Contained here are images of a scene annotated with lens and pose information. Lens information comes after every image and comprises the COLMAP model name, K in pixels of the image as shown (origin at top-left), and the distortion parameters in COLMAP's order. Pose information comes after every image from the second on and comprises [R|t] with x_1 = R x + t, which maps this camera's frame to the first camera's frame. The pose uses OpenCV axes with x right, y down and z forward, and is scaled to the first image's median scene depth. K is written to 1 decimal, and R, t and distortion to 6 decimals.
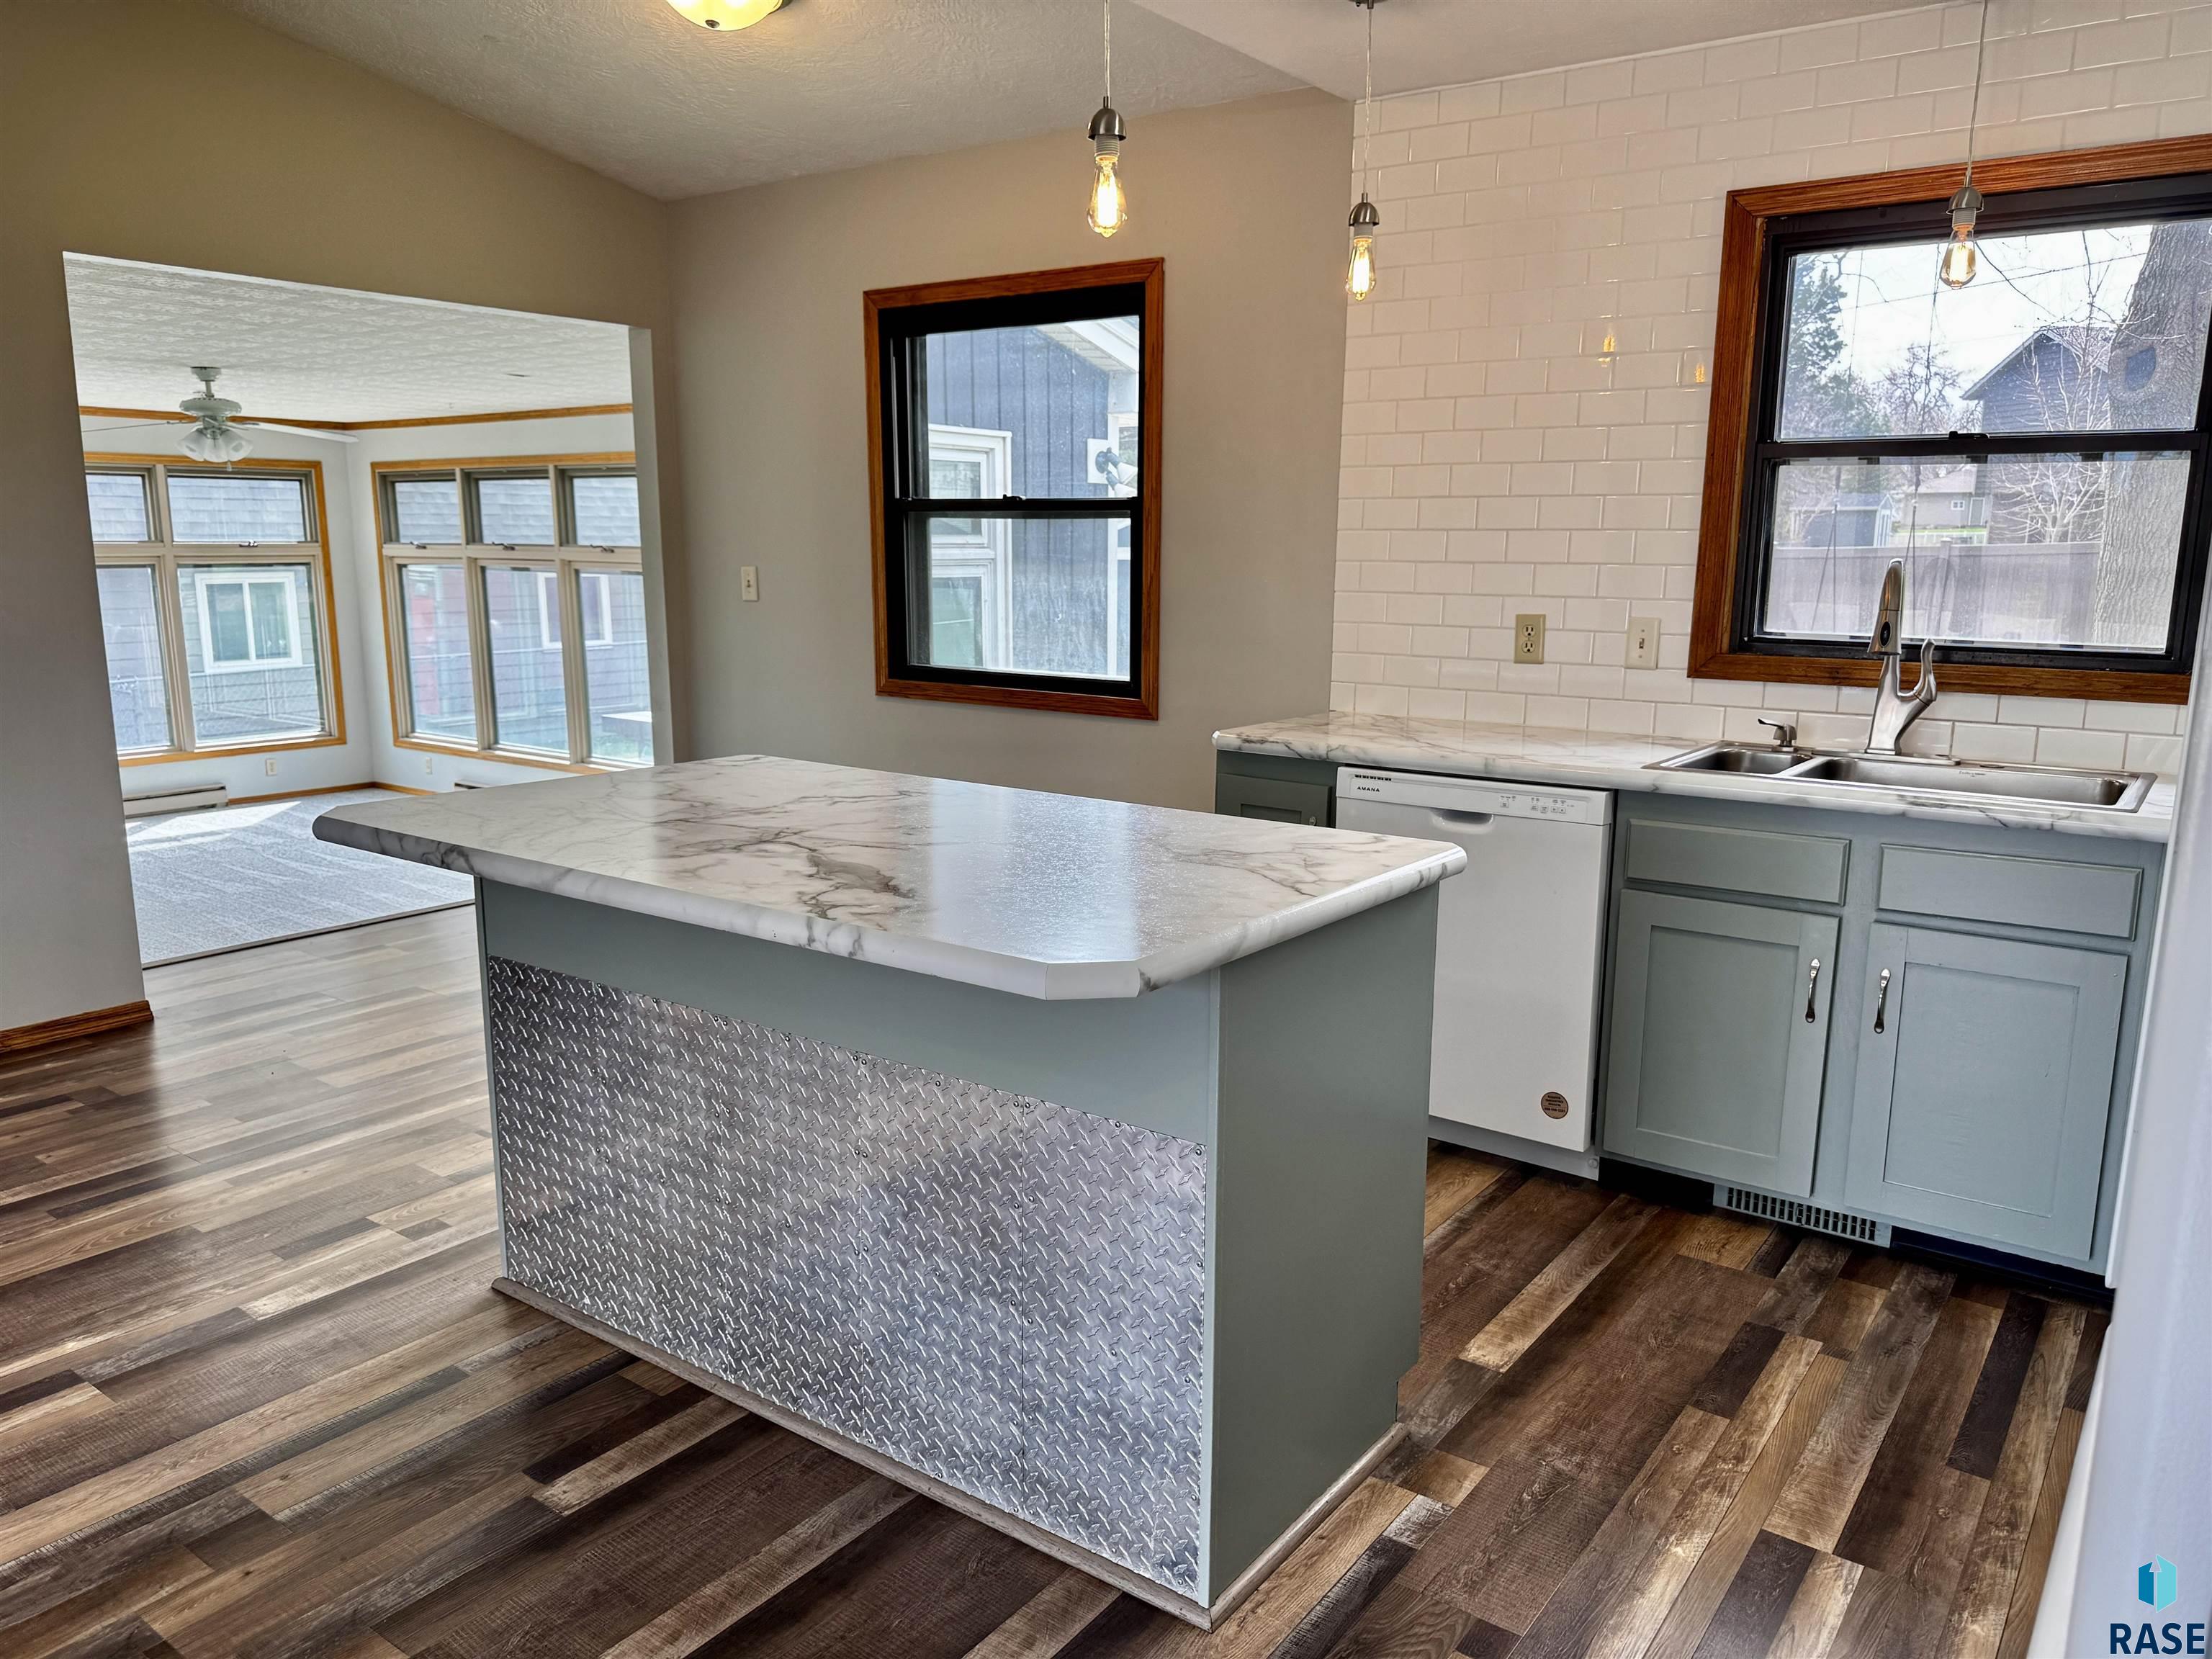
lens RADIAL K [[1555.6, 0, 1087.1], [0, 1555.6, 840.5], [0, 0, 1]] dist [0.047755, -0.044821]
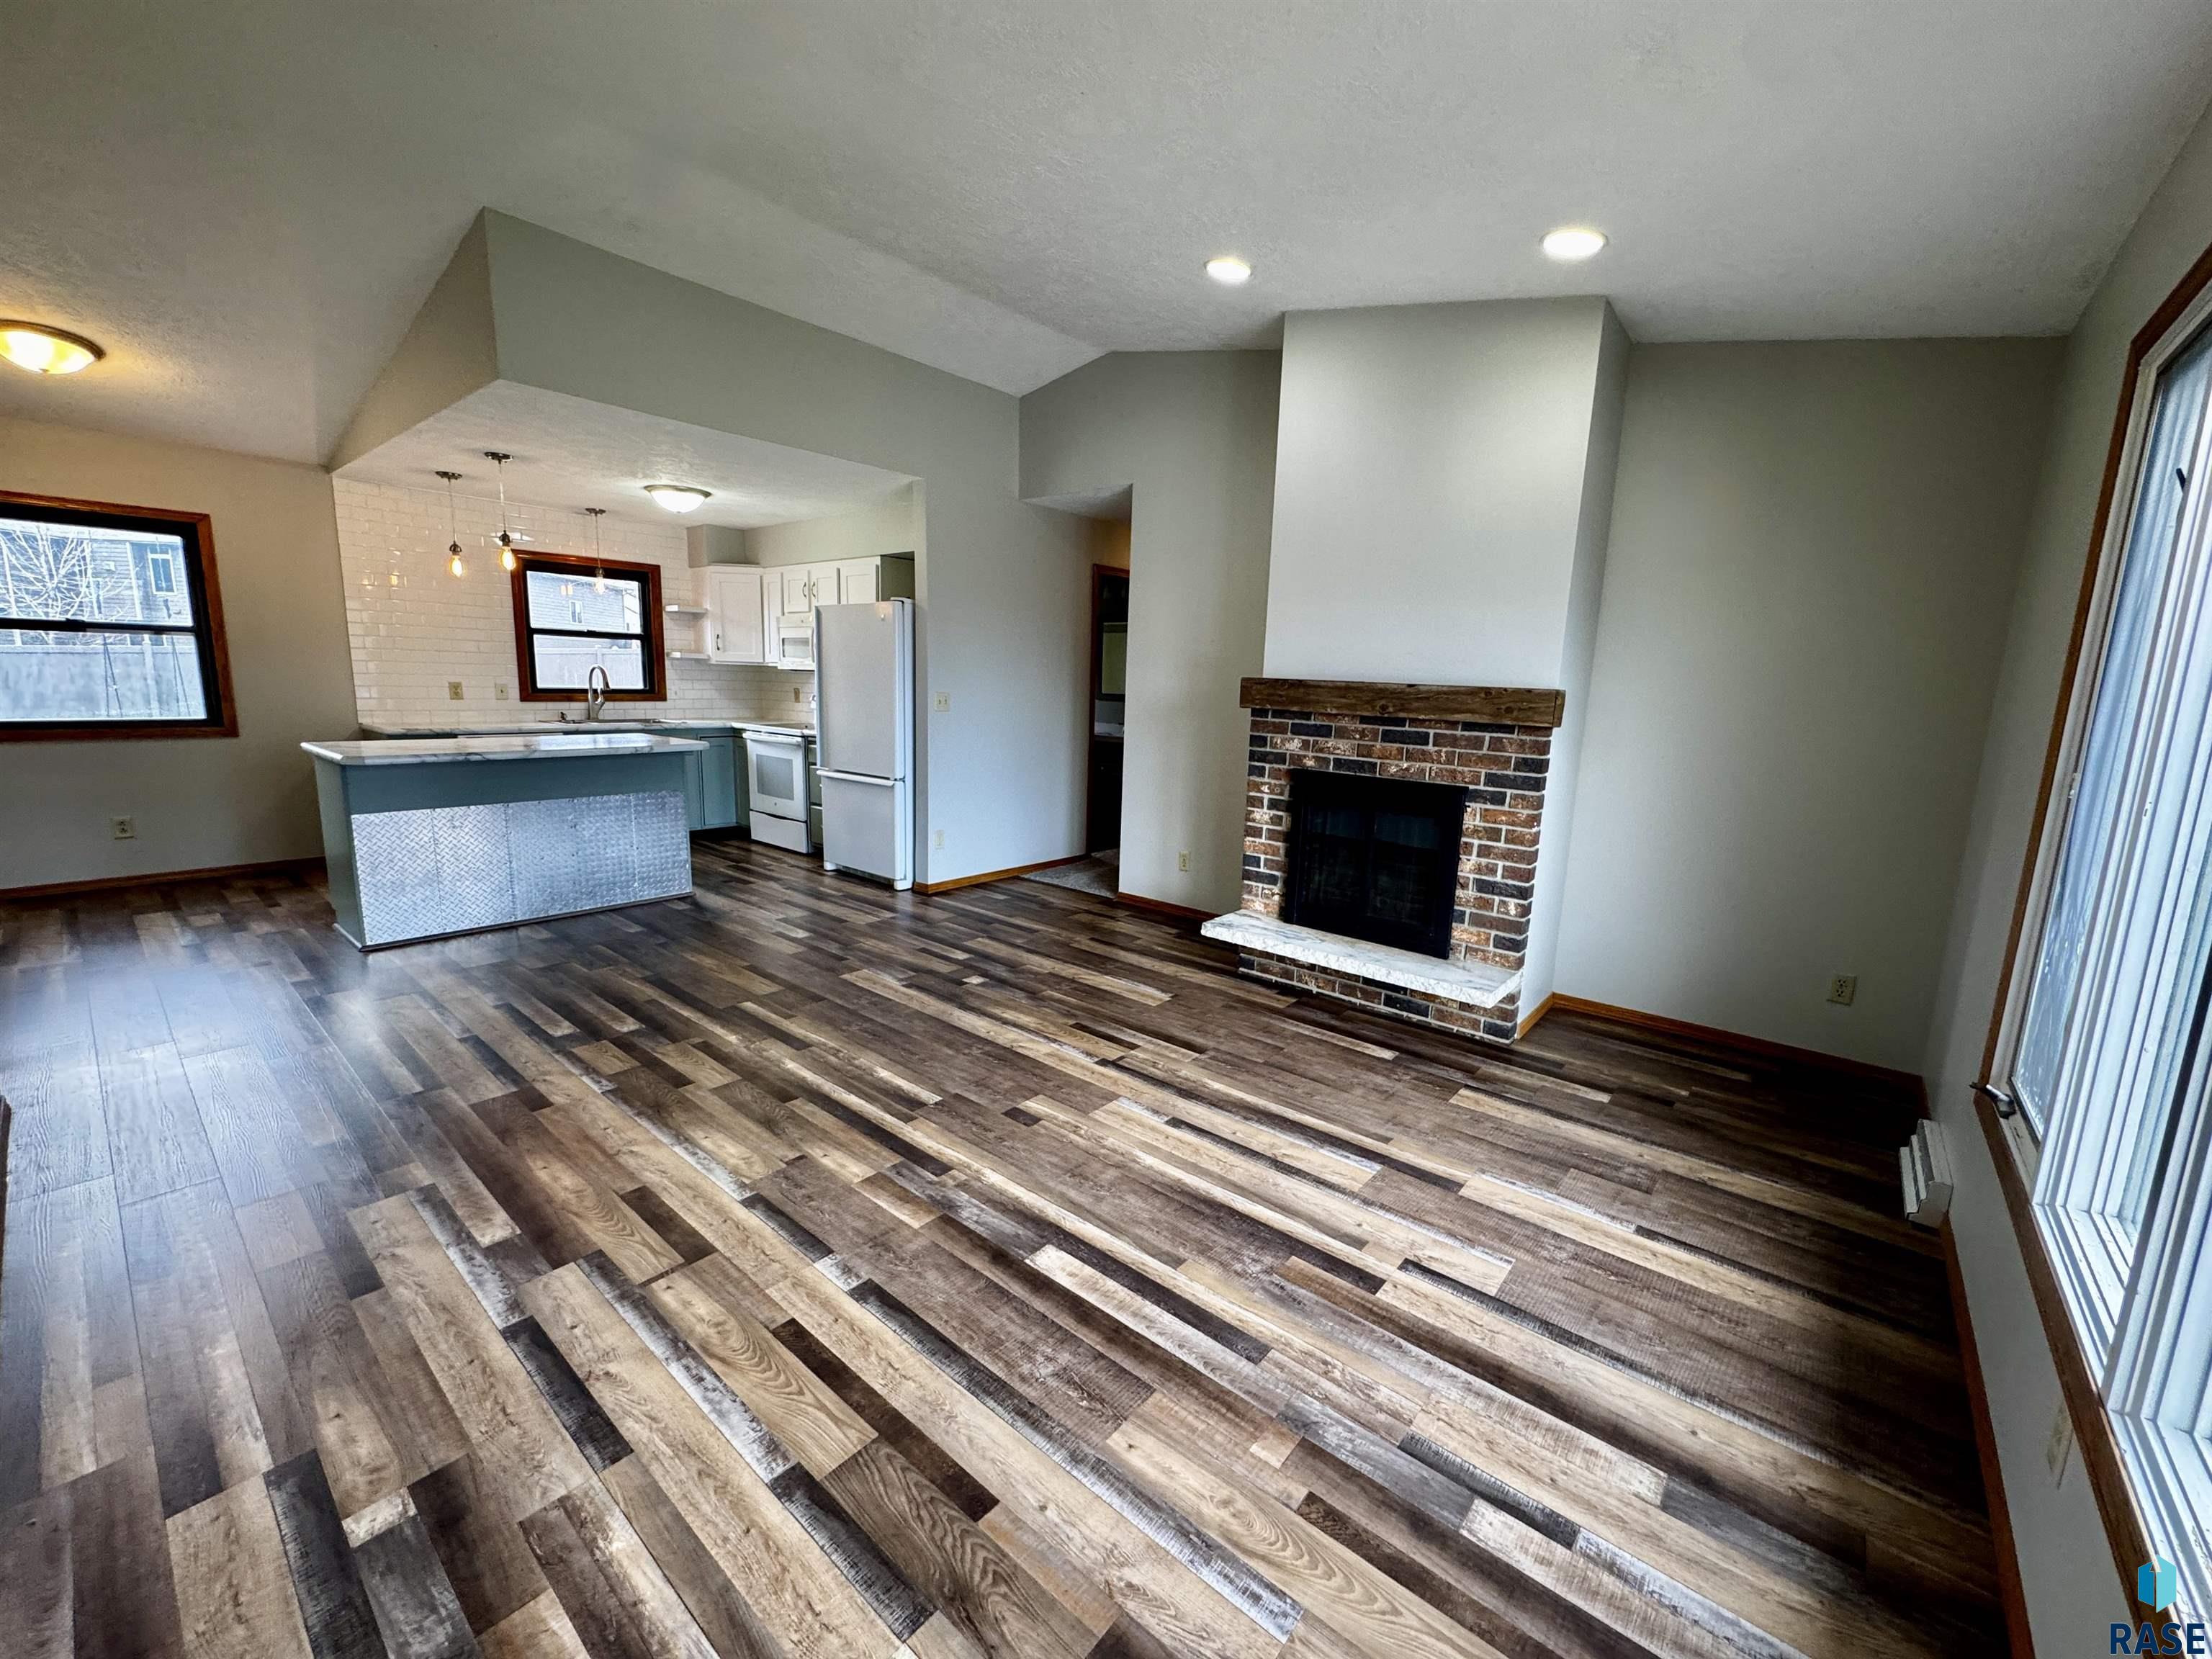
lens RADIAL K [[887.6, 0, 1099.5], [0, 887.6, 822.0], [0, 0, 1]] dist [-0.001131, -0.000252]
pose [[0.062532, -0.163128, 0.984621, -1.080074], [0.160649, 0.975333, 0.151386, 0.038103], [-0.985029, 0.148712, 0.087195, -0.200502]]
